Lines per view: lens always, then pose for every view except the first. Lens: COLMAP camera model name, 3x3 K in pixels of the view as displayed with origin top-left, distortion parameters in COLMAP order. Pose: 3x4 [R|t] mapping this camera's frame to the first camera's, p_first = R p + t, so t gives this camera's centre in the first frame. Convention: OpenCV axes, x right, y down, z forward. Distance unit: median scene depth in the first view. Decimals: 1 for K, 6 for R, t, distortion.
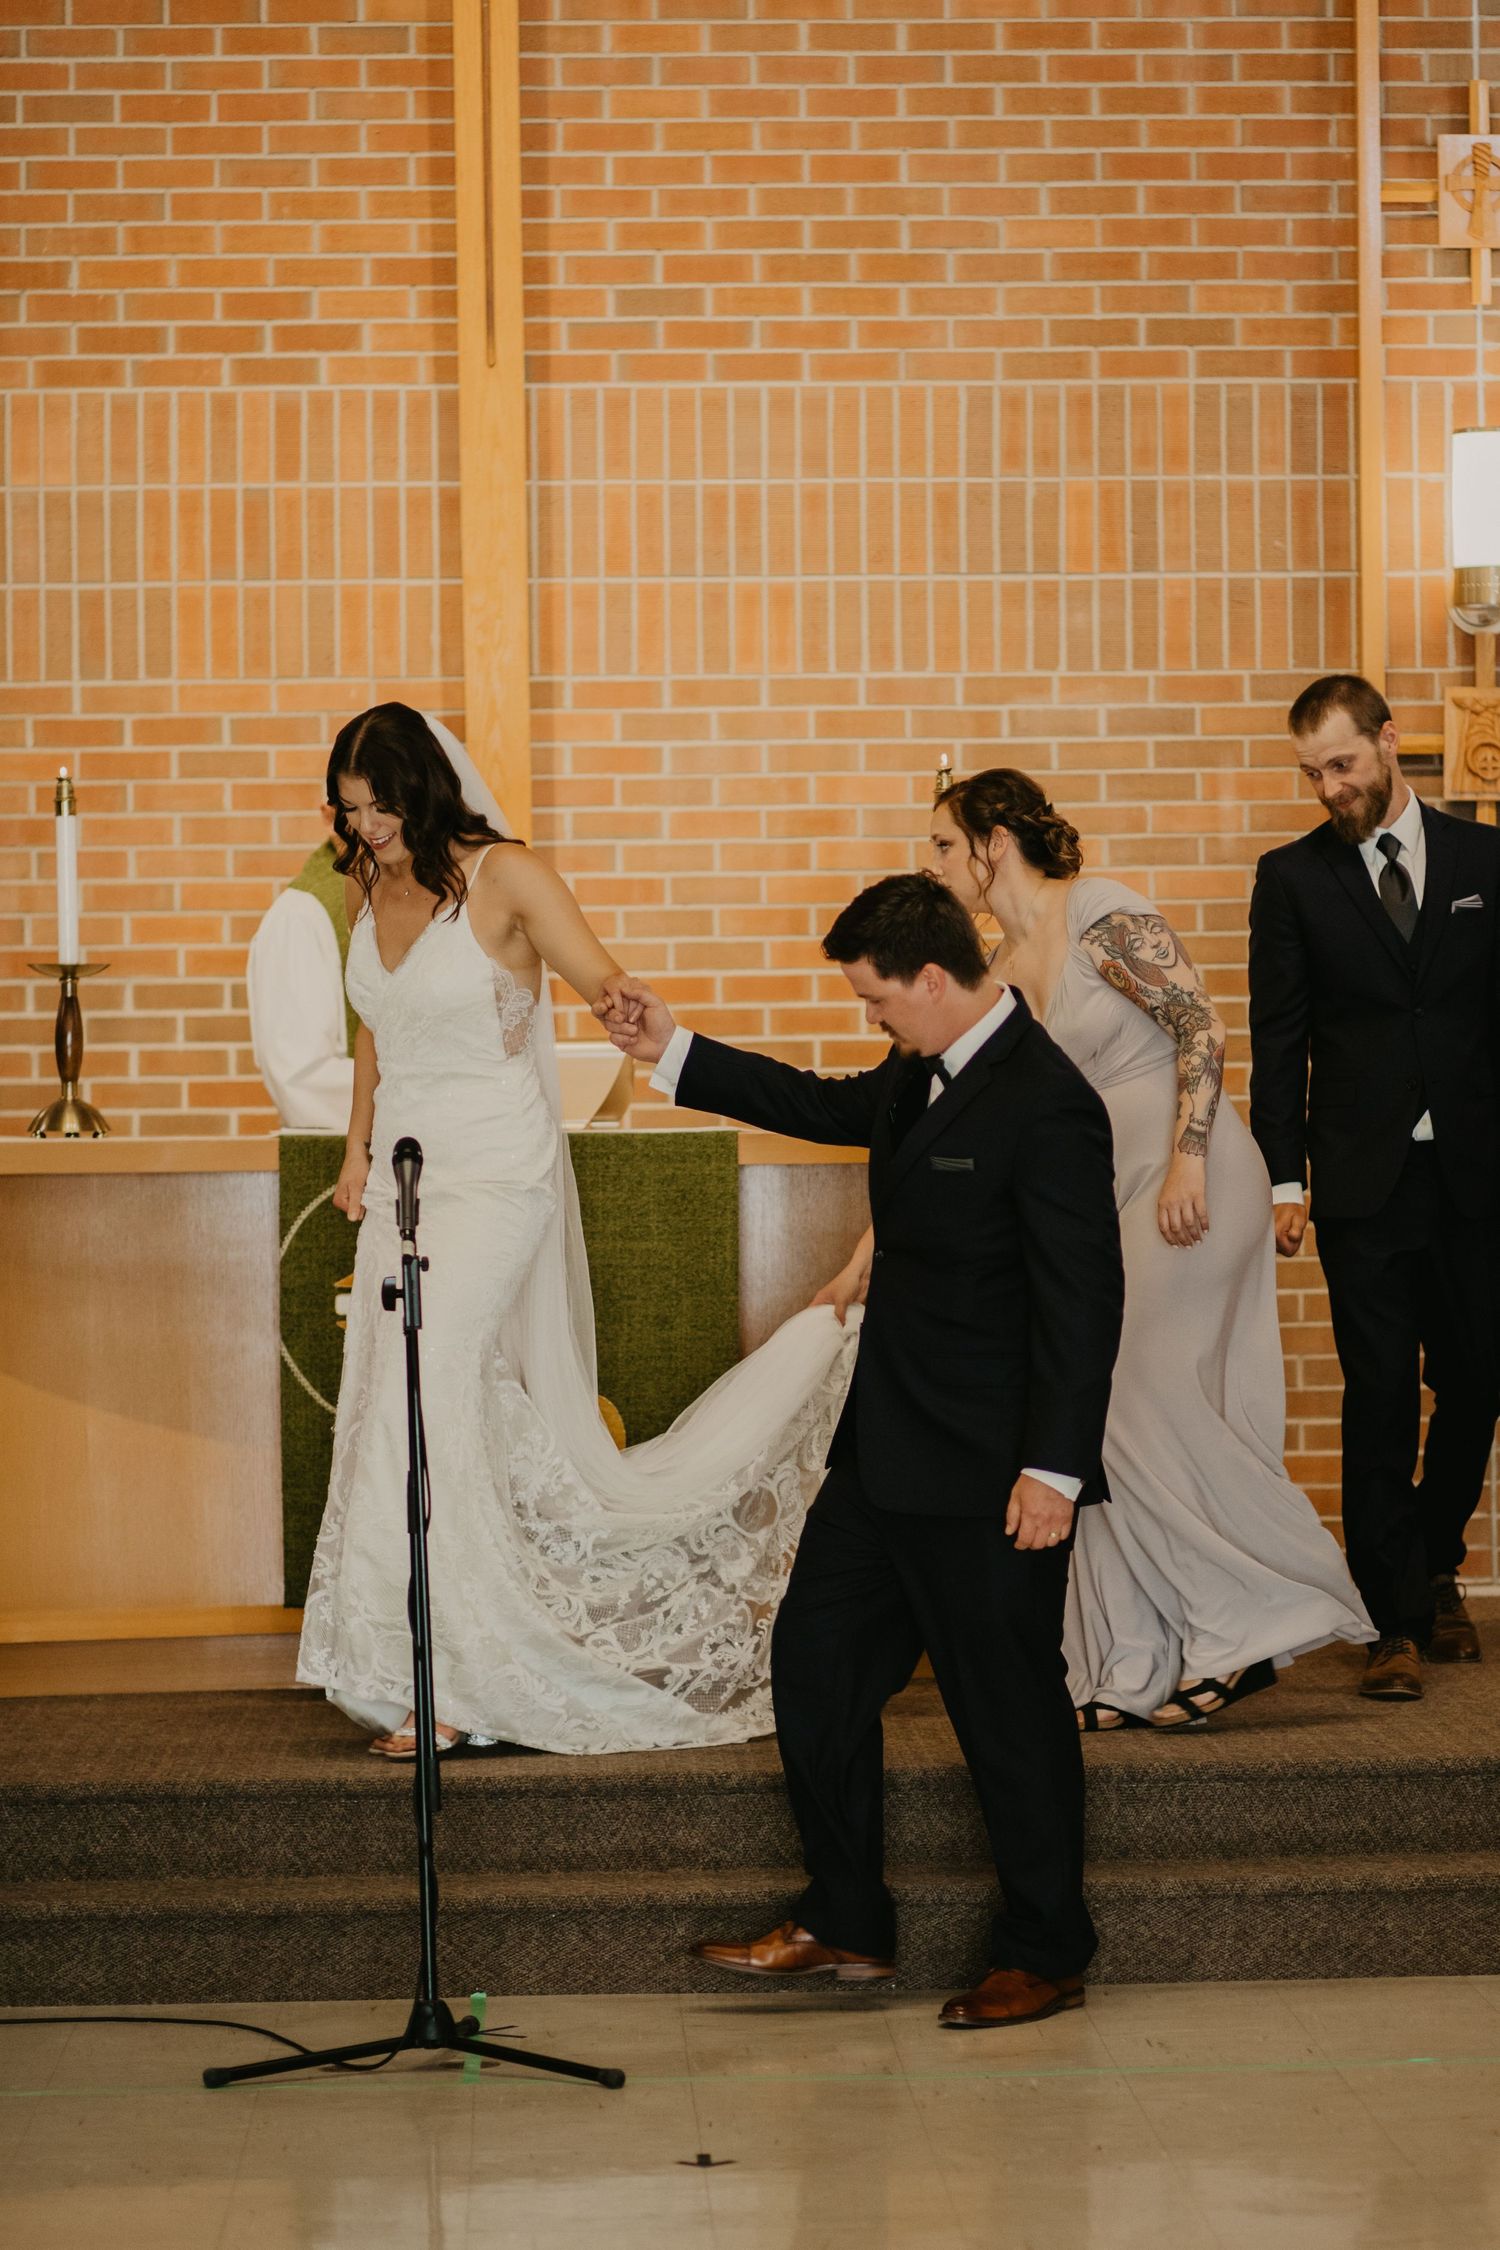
lens RADIAL K [[6766.6, 0, 919.4], [0, 6766.6, 1235.7], [0, 0, 1]] dist [-0.086855, -1.143703]
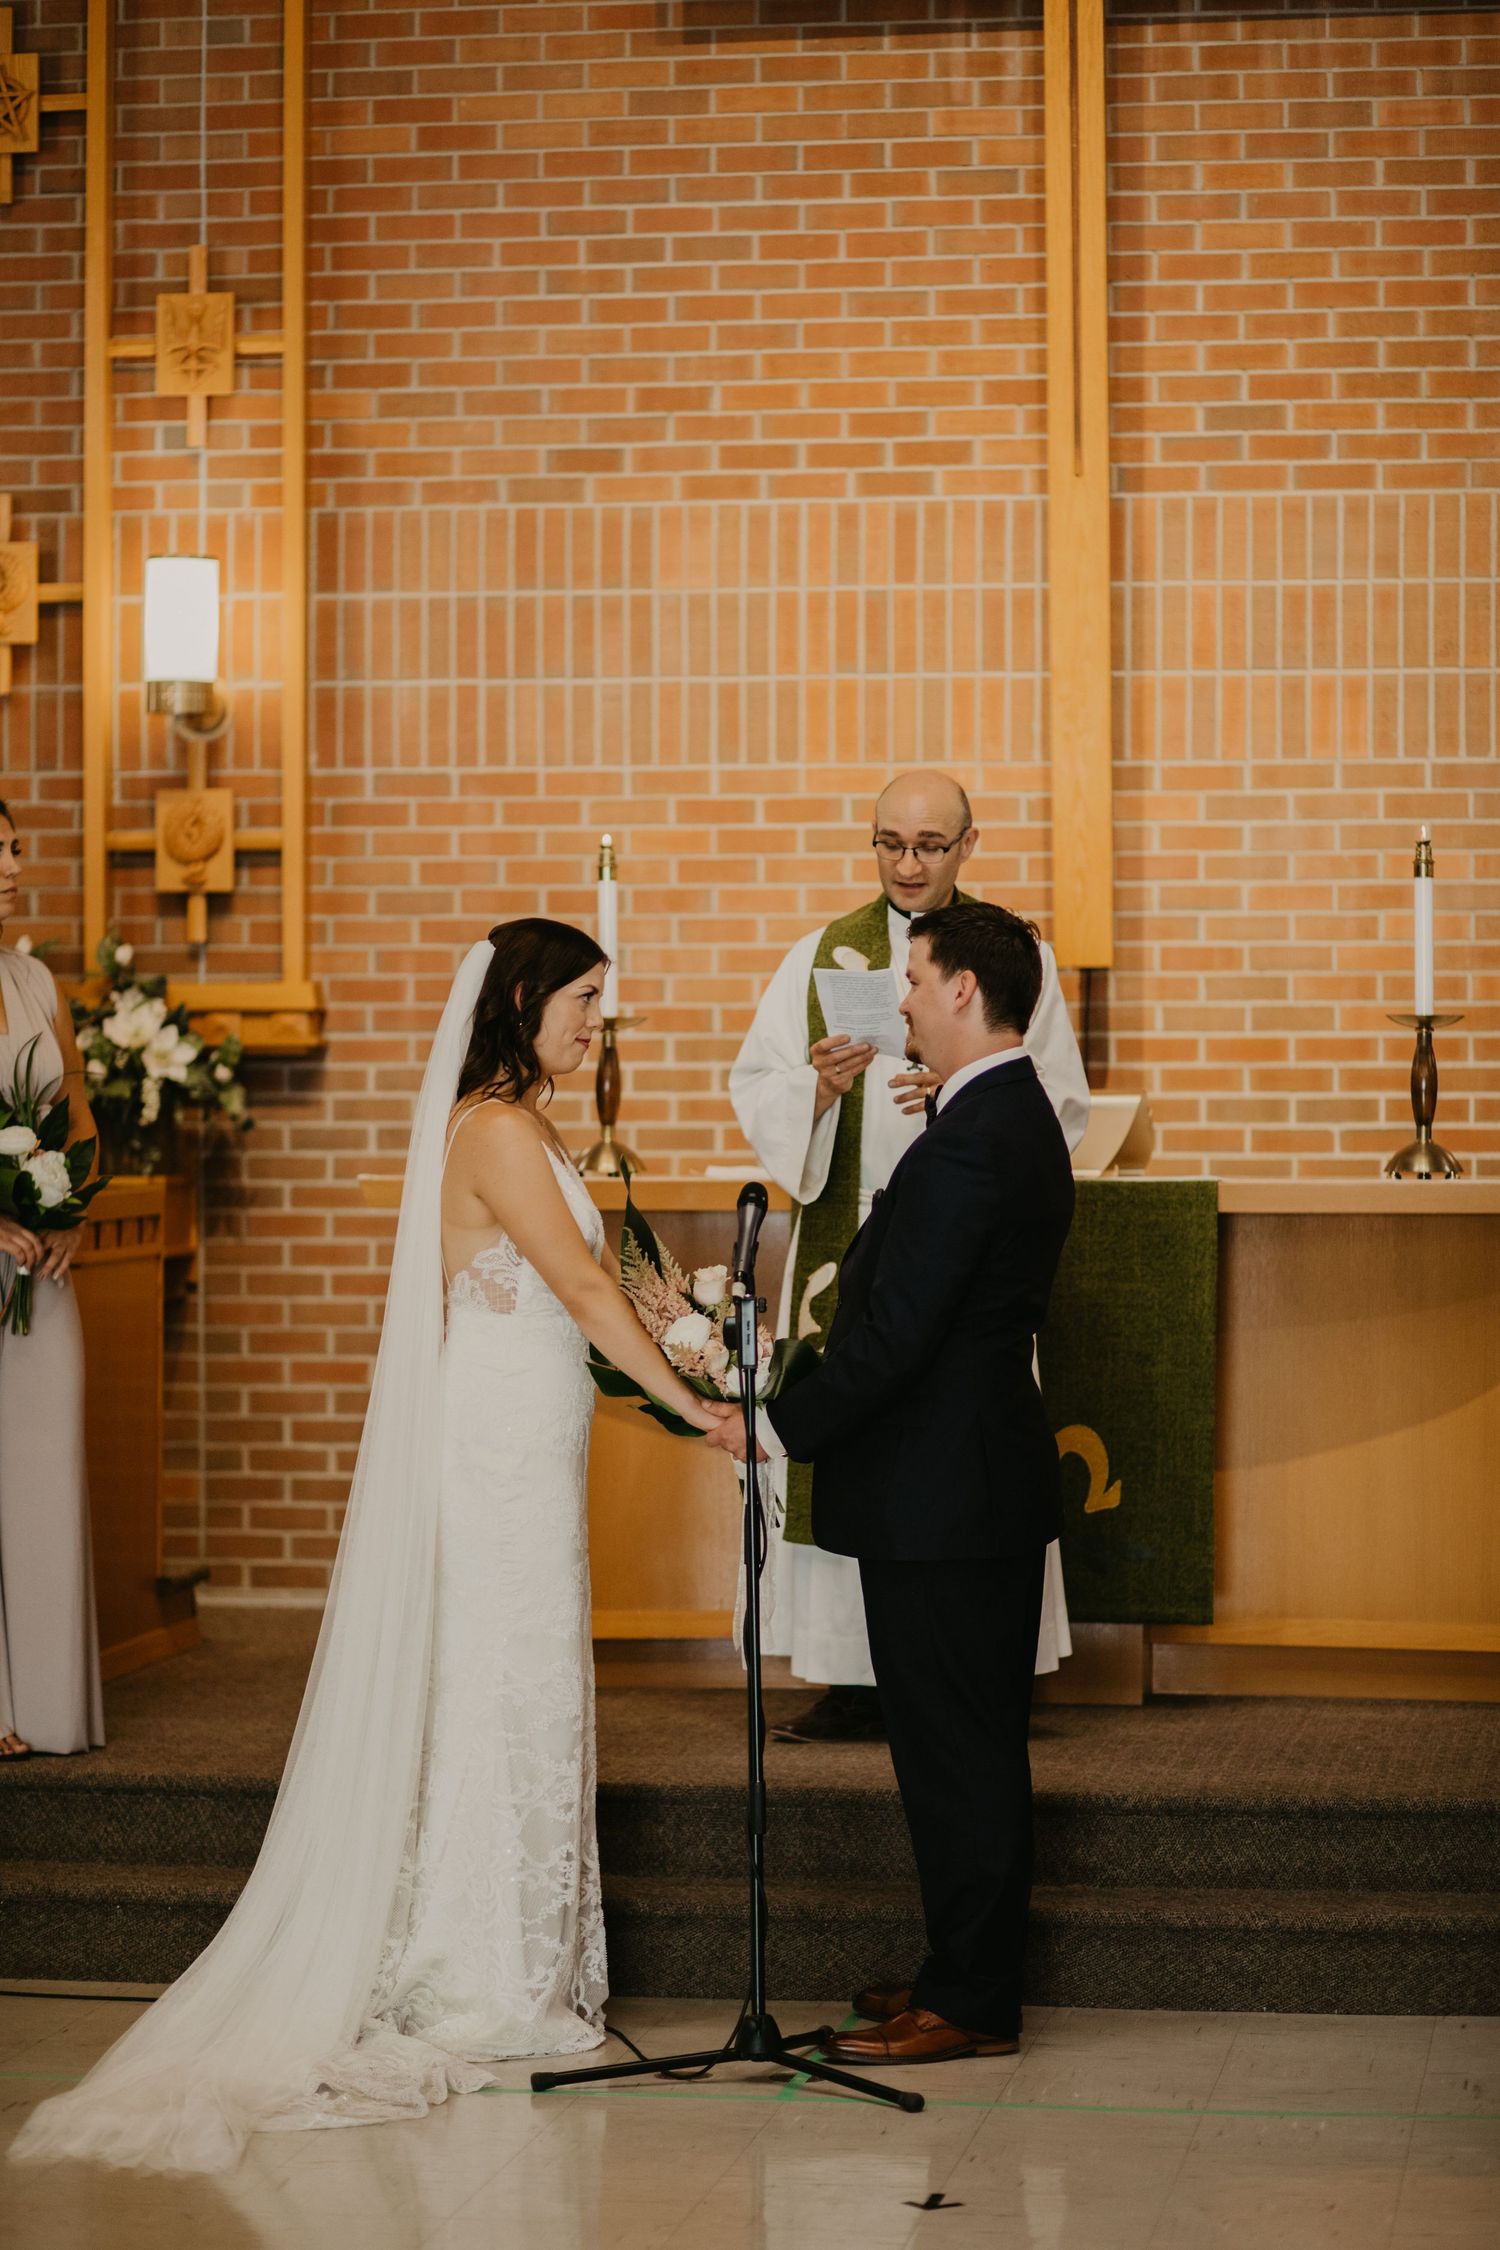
lens RADIAL K [[5416.7, 0, 742.7], [0, 5416.7, 1243.1], [0, 0, 1]] dist [-0.130246, -0.393505]
pose [[0.976131, 0.017129, -0.216505, 0.073013], [-0.017632, 0.999844, -0.000391, -0.003472], [0.216465, 0.004199, 0.976281, 0.134490]]
